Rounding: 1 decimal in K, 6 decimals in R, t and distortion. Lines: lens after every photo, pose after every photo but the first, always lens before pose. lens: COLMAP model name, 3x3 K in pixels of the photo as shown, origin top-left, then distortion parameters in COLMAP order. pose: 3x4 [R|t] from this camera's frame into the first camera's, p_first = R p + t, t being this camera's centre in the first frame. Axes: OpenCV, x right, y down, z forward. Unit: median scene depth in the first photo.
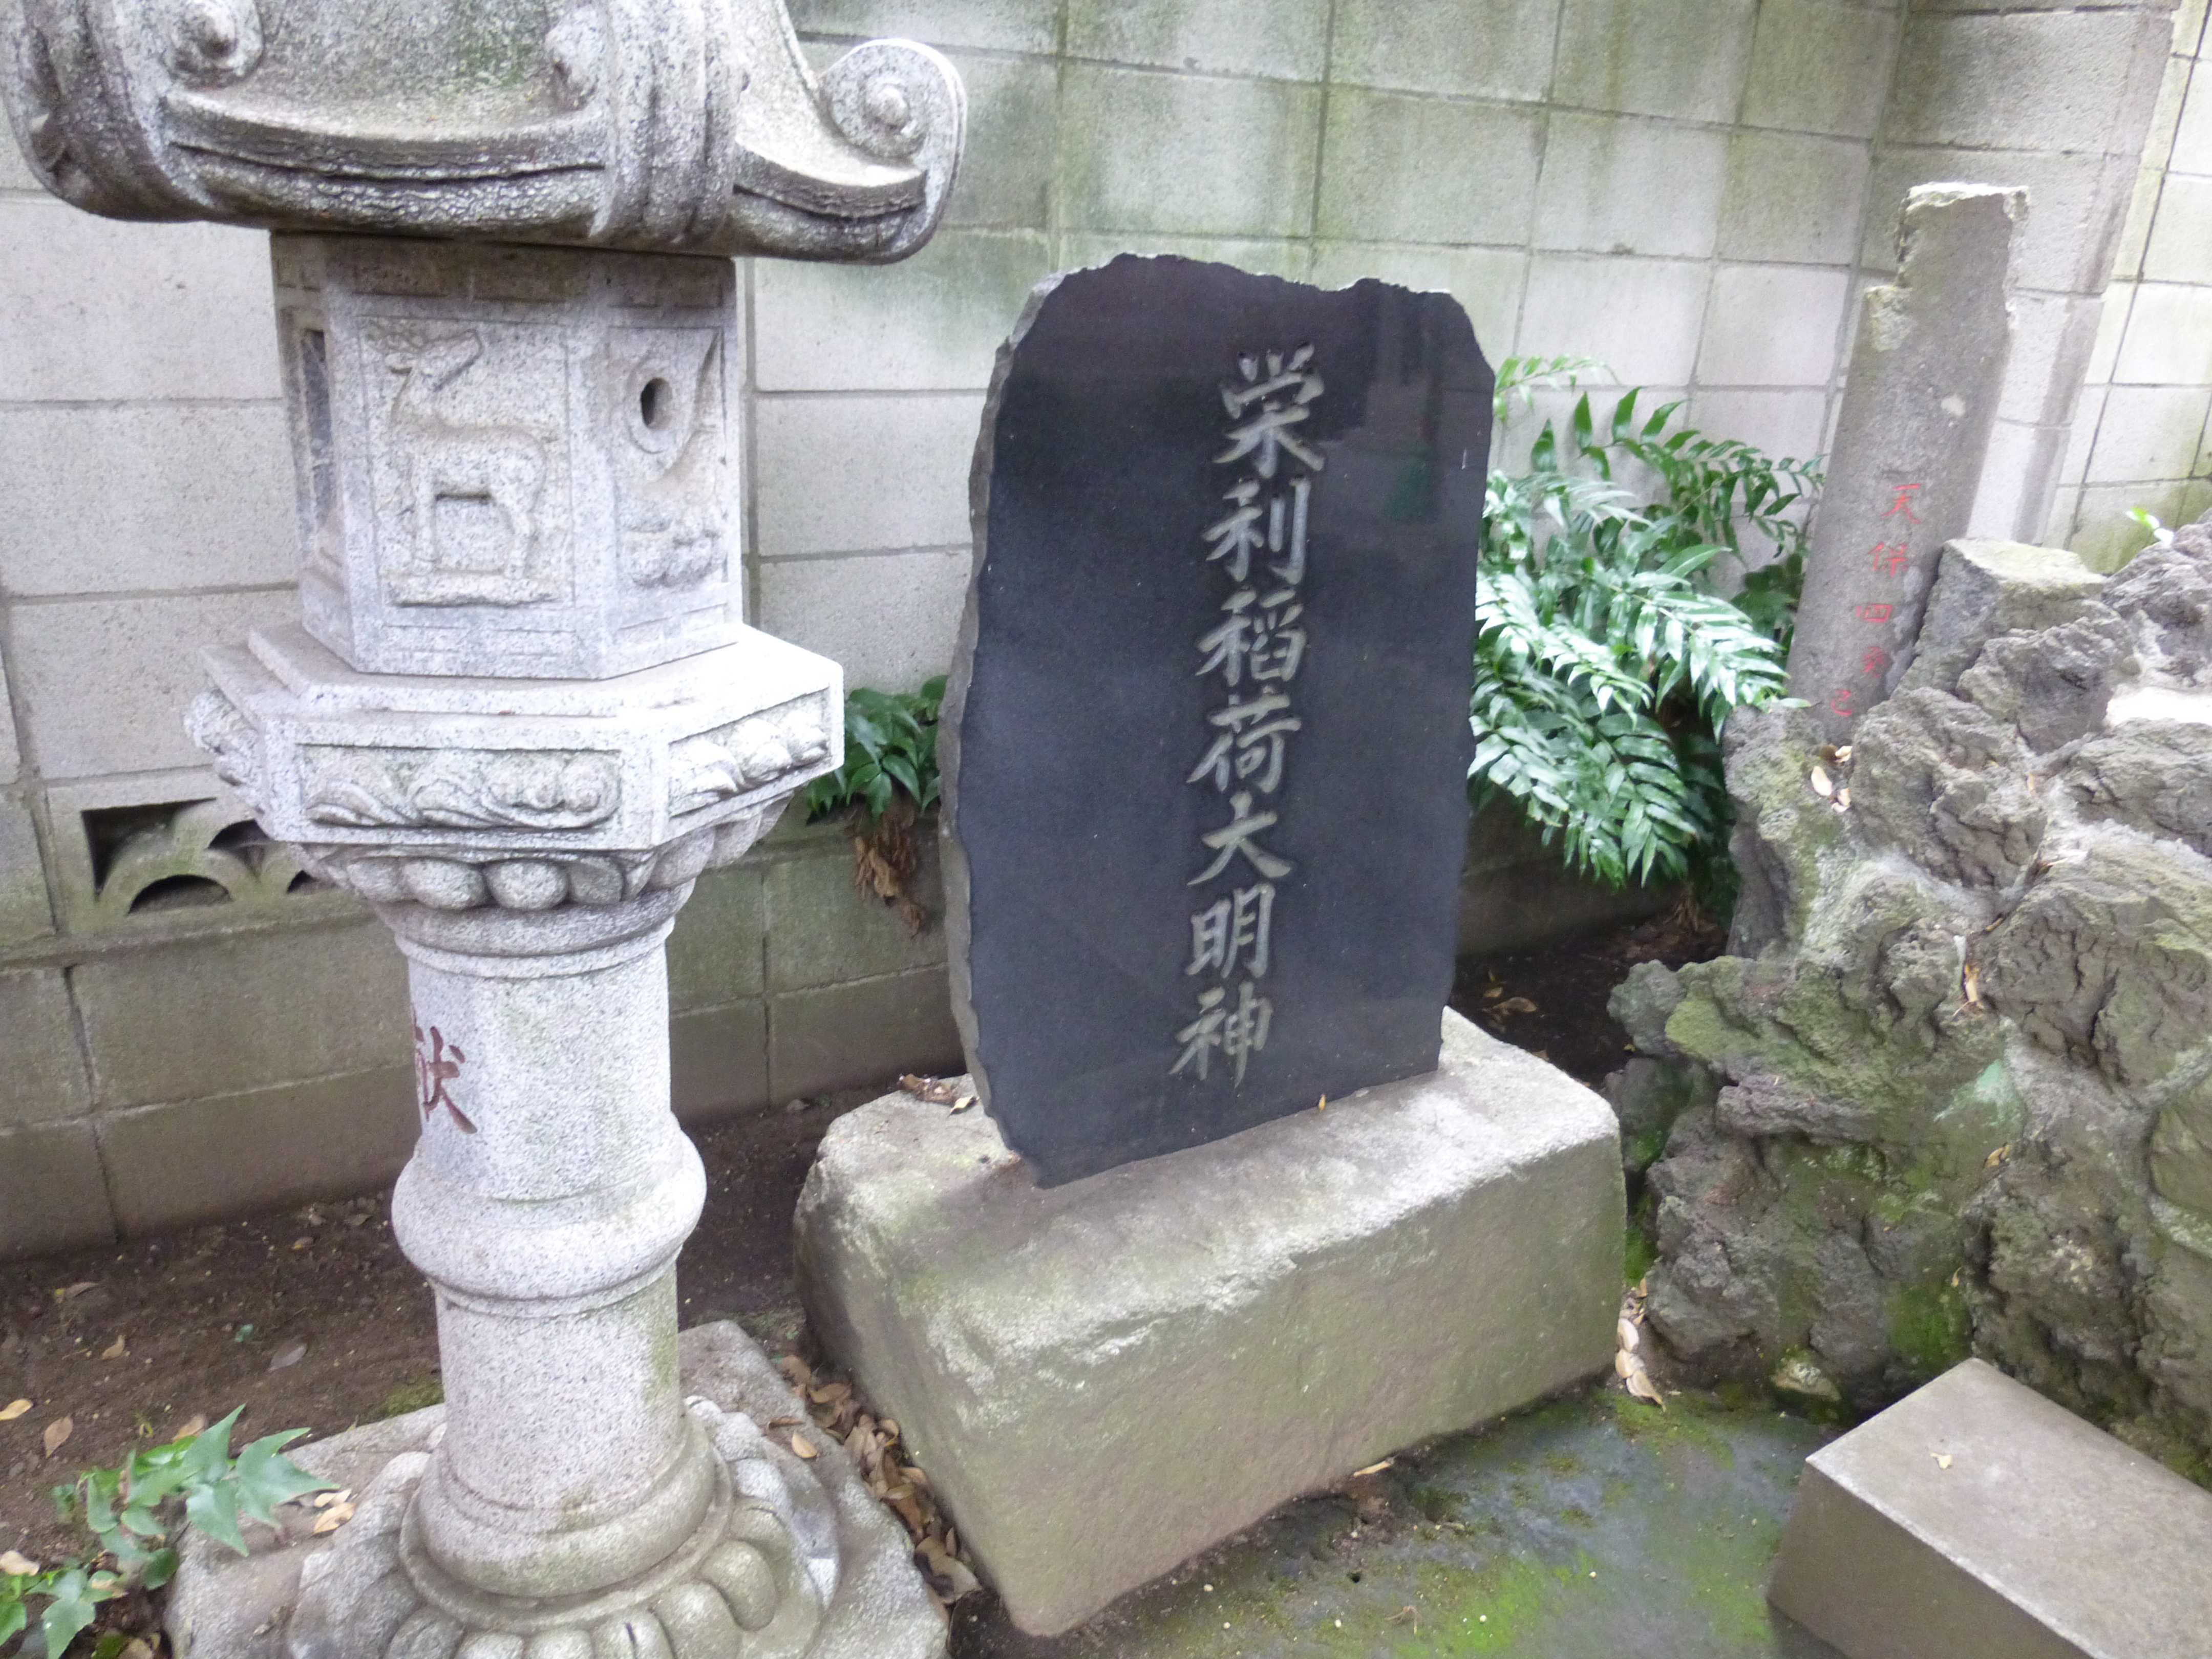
lens RADIAL K [[1657.4, 0, 1117.8], [0, 1657.4, 837.5], [0, 0, 1]] dist [-0.062303, 0.042475]
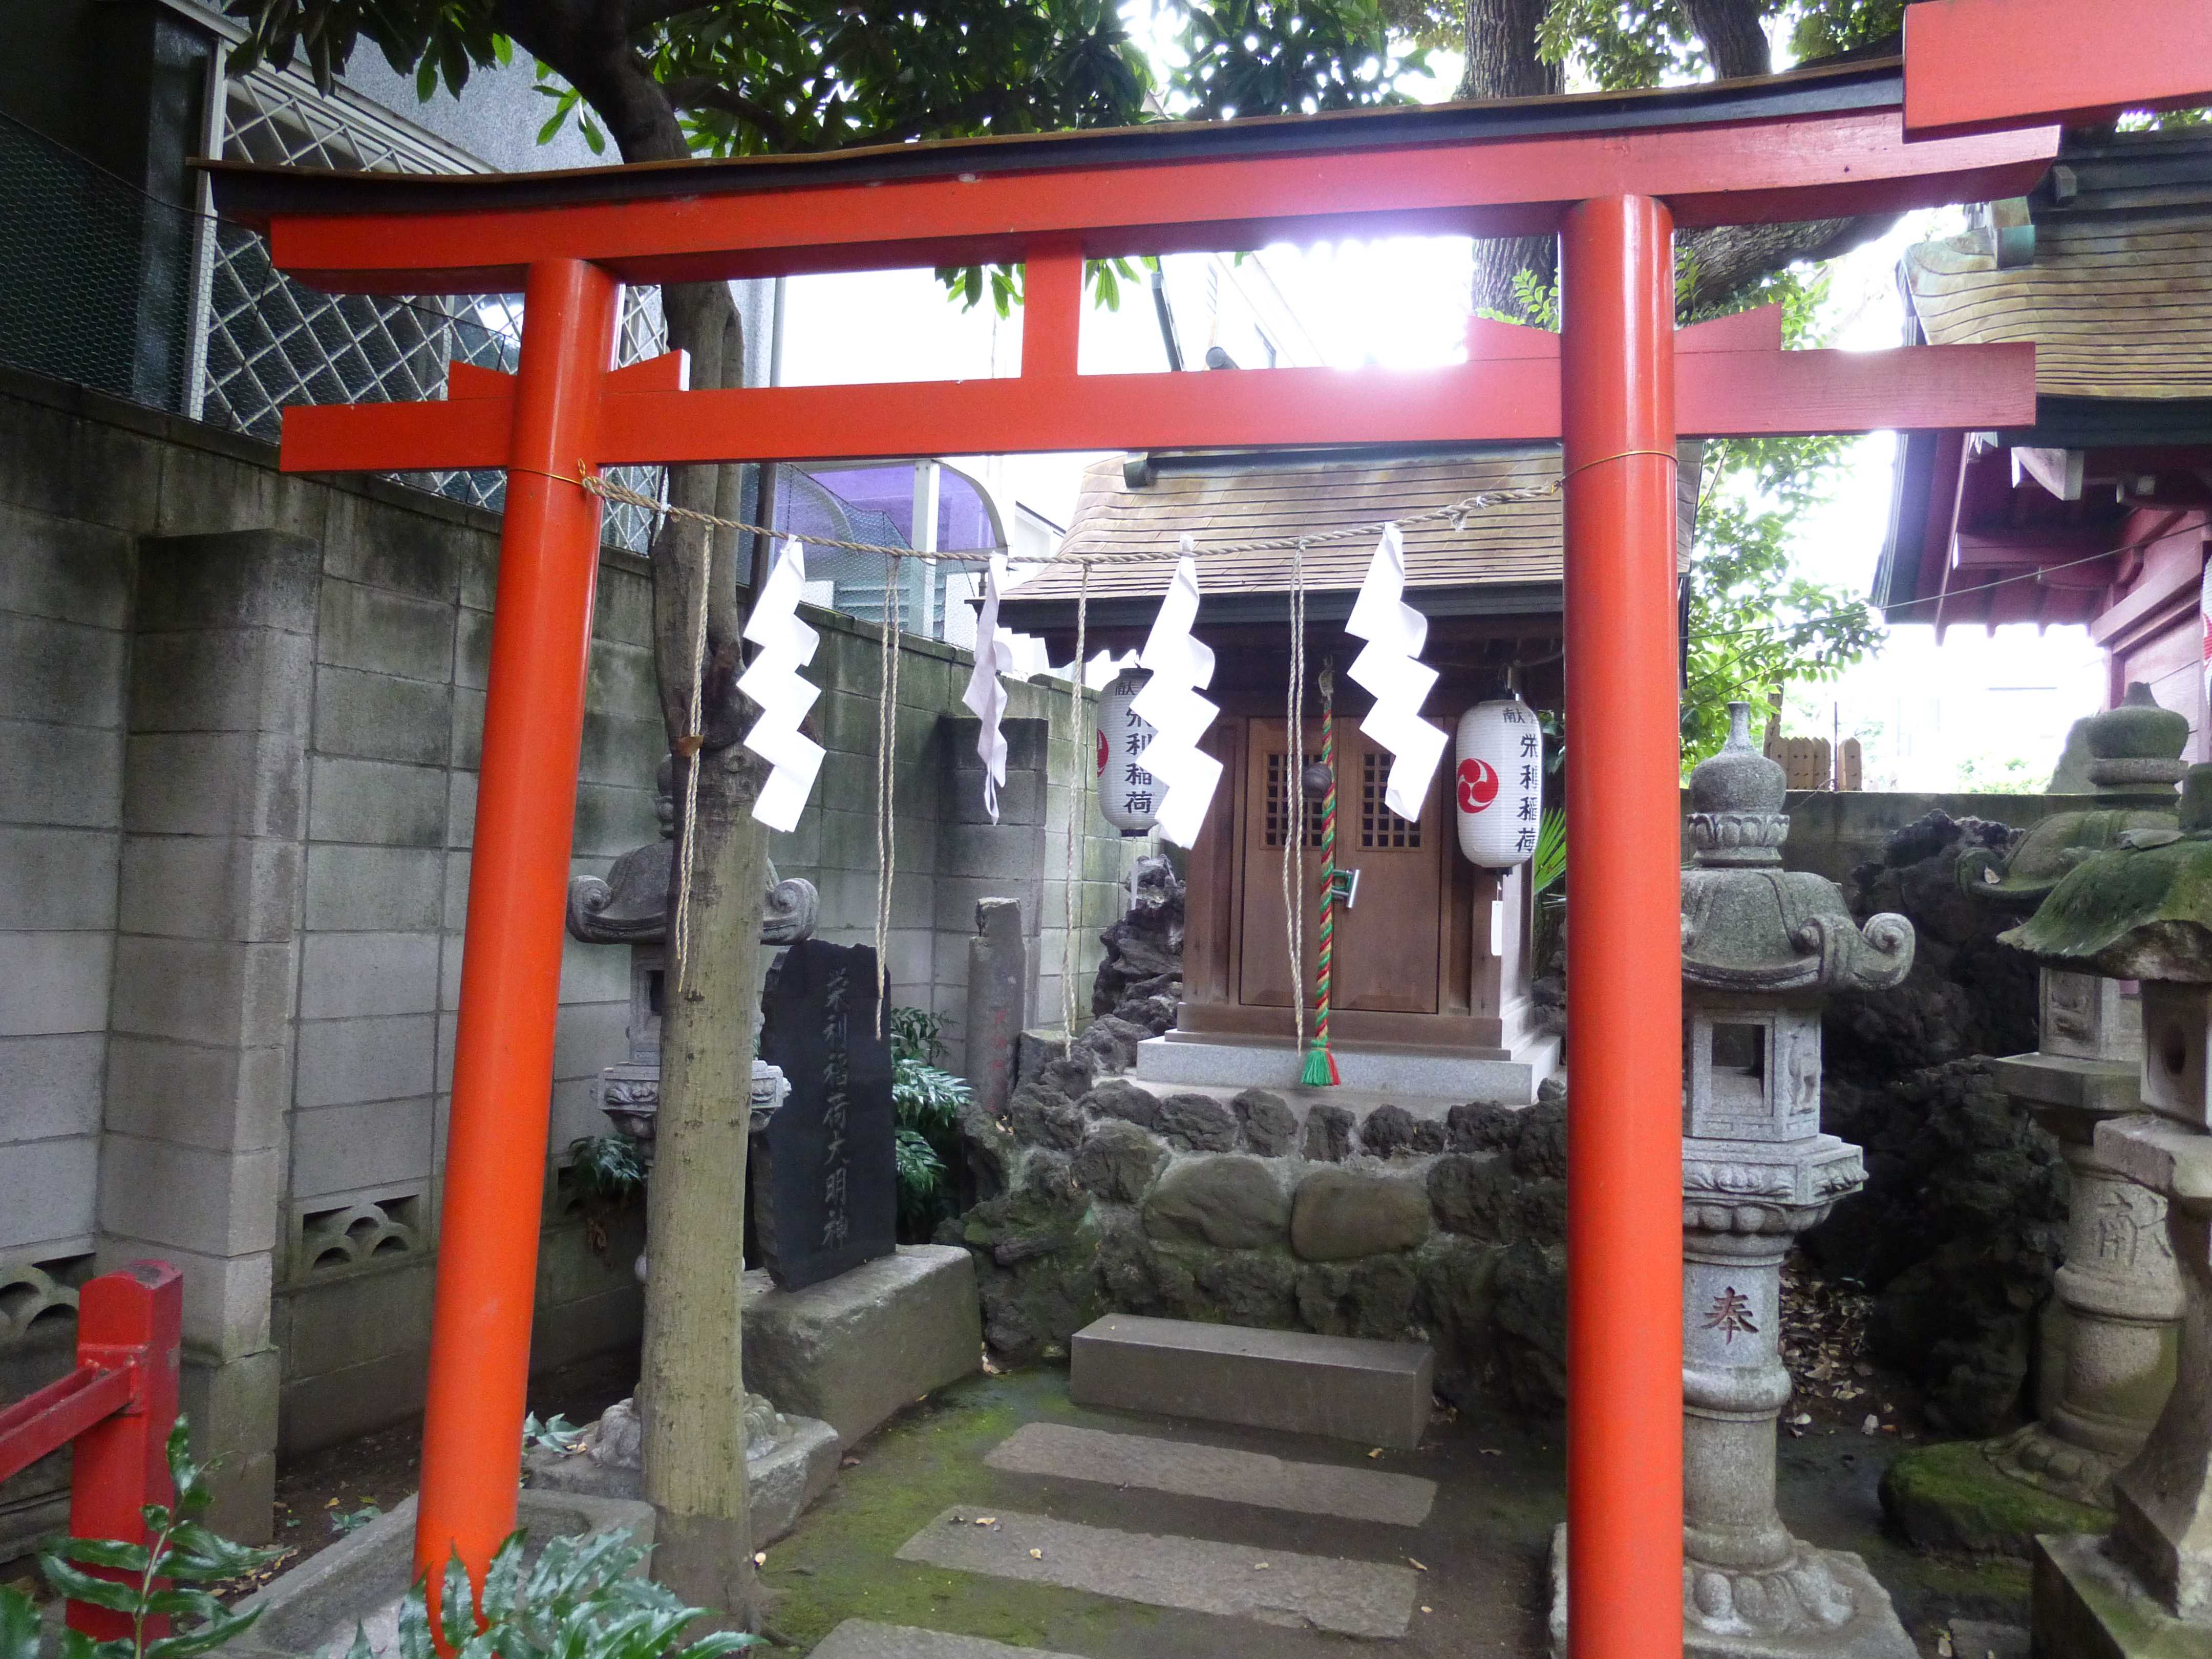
lens RADIAL K [[1657.4, 0, 1107.7], [0, 1657.4, 828.1], [0, 0, 1]] dist [-0.062303, 0.042475]
pose [[0.808882, -0.005987, 0.587941, -0.997067], [0.231715, 0.922269, -0.309399, 0.396238], [-0.540387, 0.386502, 0.747394, -1.245449]]
